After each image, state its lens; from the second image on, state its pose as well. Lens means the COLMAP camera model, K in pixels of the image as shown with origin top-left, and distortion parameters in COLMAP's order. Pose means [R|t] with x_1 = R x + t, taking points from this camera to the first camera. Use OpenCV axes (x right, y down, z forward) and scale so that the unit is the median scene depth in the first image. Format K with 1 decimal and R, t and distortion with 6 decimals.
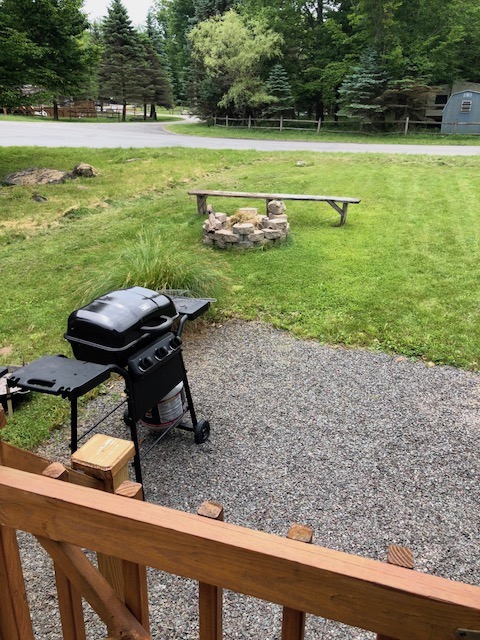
lens RADIAL K [[528.7, 0, 236.8], [0, 528.7, 319.6], [0, 0, 1]] dist [0.010513, -0.010293]
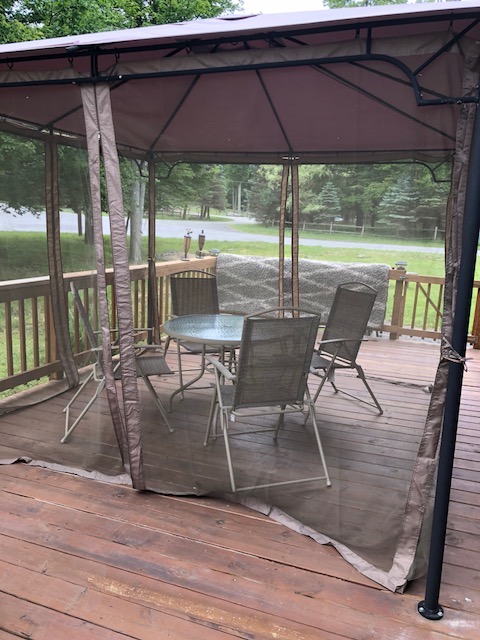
lens RADIAL K [[528.7, 0, 242.0], [0, 528.7, 320.2], [0, 0, 1]] dist [0.010513, -0.010293]
pose [[0.998521, 0.044395, -0.031379, -0.069140], [-0.049178, 0.983647, -0.173261, 0.060099], [0.023174, 0.174548, 0.984376, -0.163575]]
